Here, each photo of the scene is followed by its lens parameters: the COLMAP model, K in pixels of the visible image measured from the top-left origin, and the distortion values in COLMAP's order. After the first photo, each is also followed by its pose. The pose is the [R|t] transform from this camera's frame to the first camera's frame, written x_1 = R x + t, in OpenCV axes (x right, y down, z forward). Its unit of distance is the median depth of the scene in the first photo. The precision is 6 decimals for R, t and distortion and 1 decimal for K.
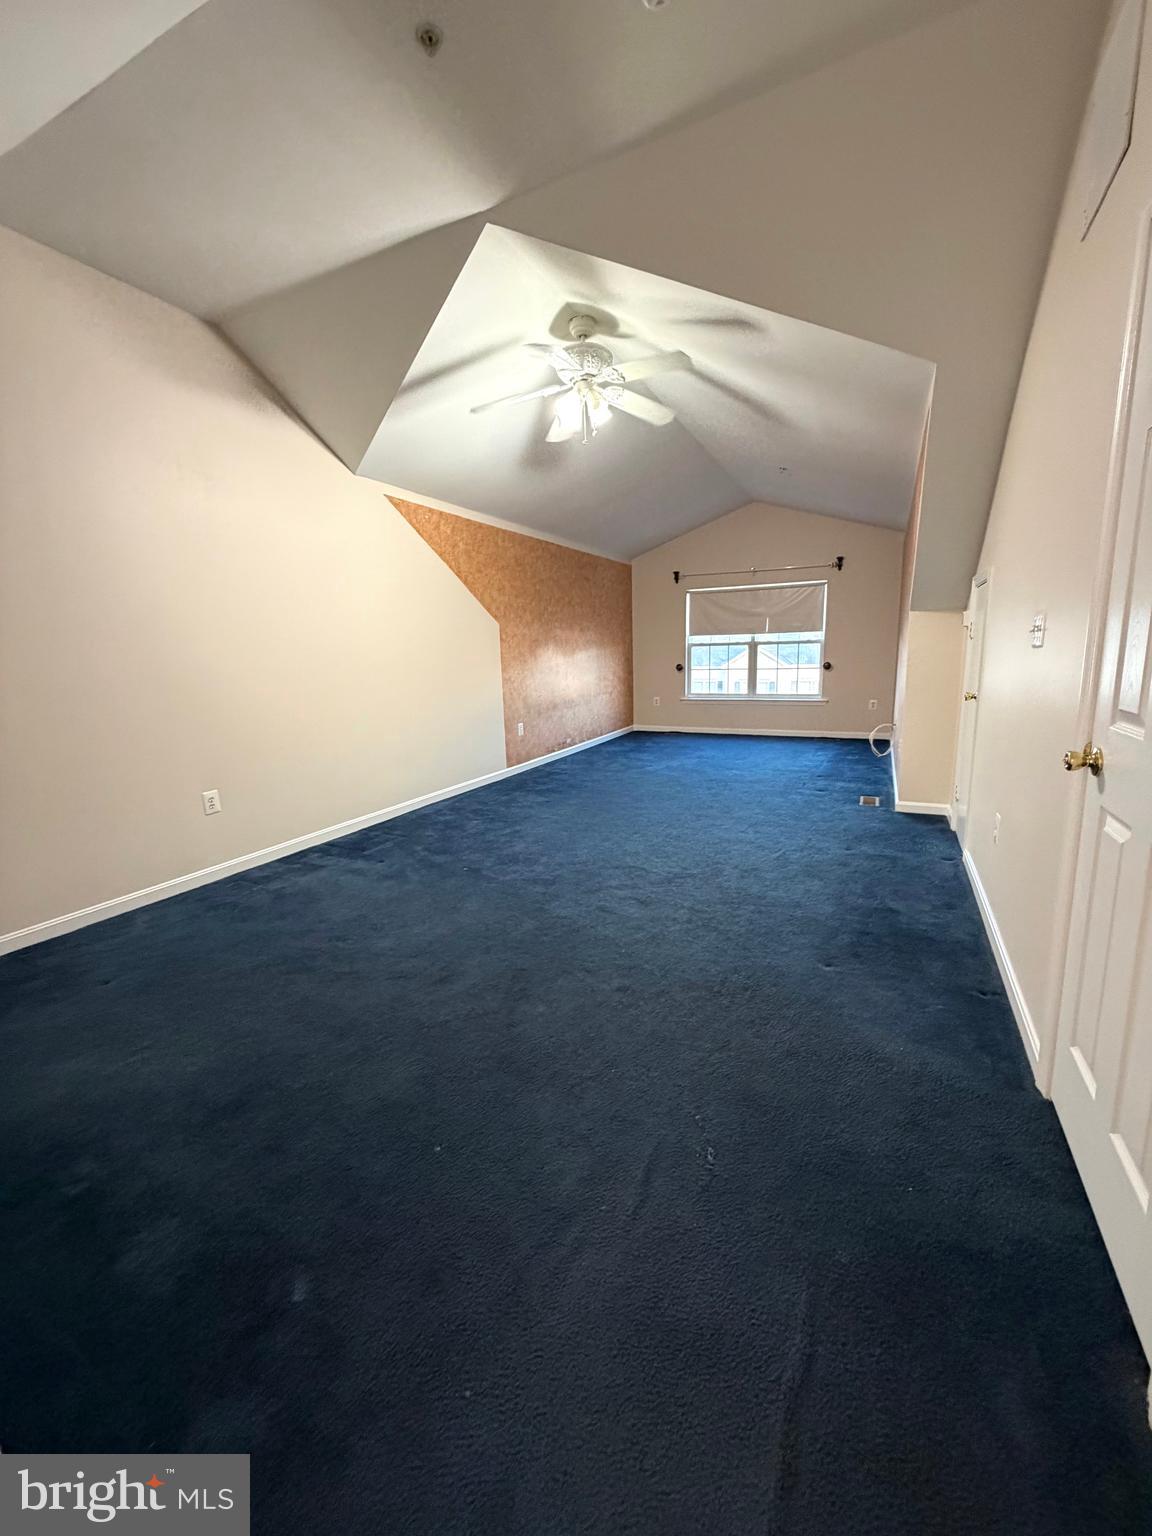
lens RADIAL K [[611.6, 0, 572.2], [0, 611.6, 762.5], [0, 0, 1]] dist [0.001105, -0.000336]
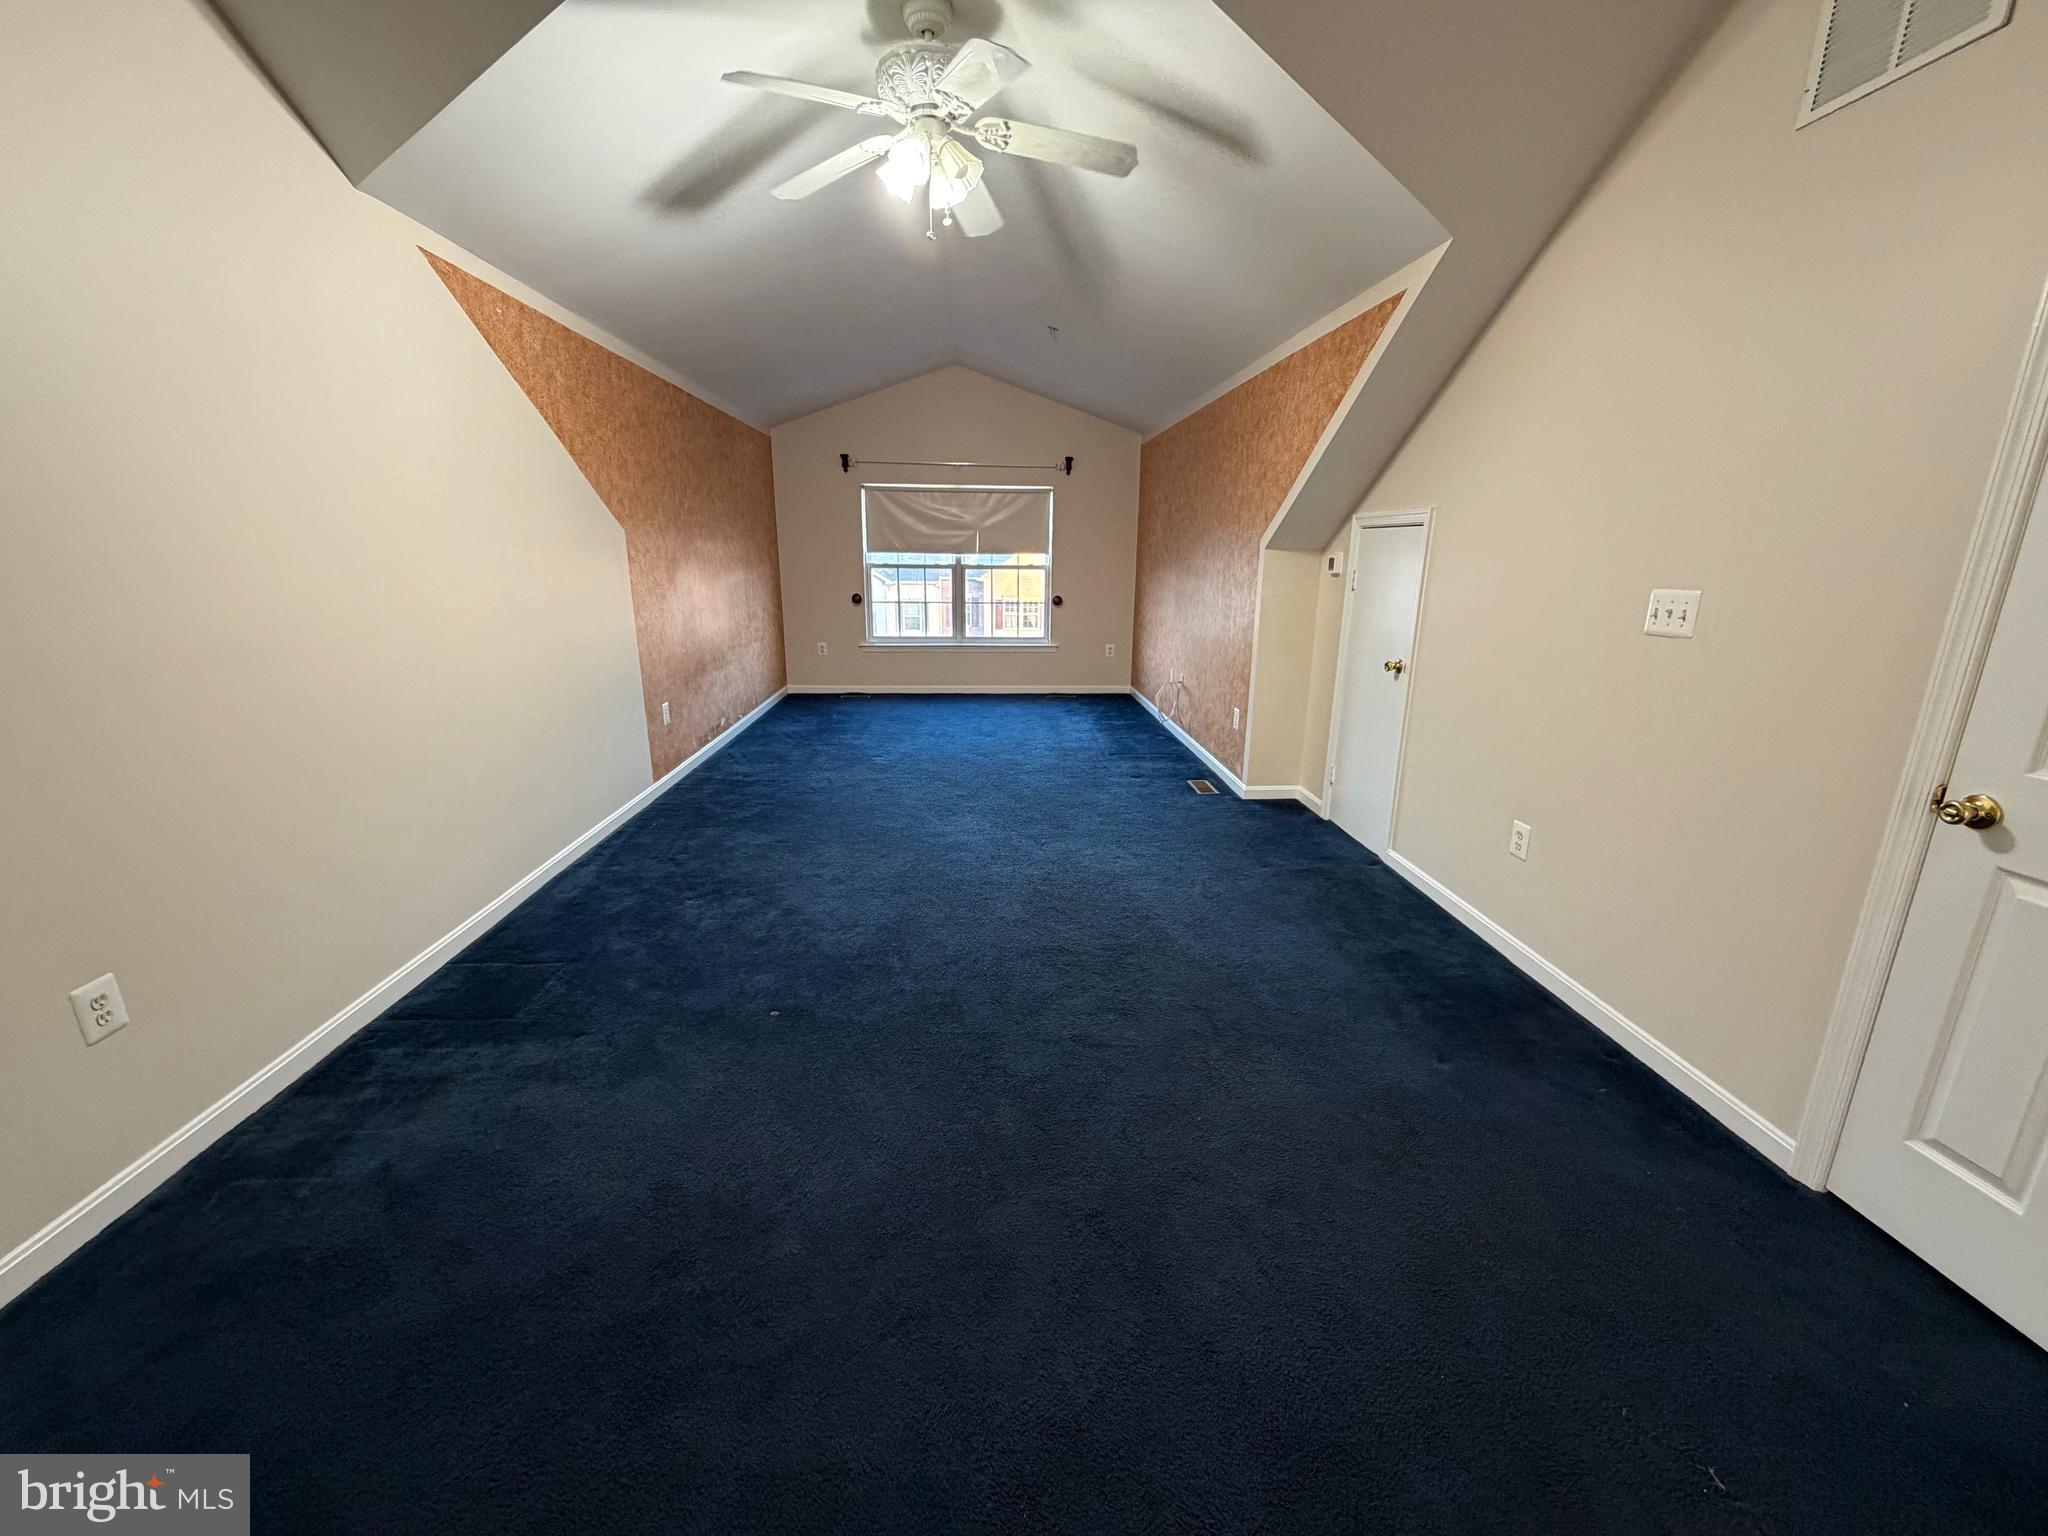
lens RADIAL K [[815.5, 0, 1023.6], [0, 815.5, 769.0], [0, 0, 1]] dist [0.001105, -0.000336]
pose [[0.866670, -0.093443, 0.490053, -0.177607], [0.056859, 0.994402, 0.089055, -0.052041], [-0.495631, -0.049317, 0.867132, 0.153607]]
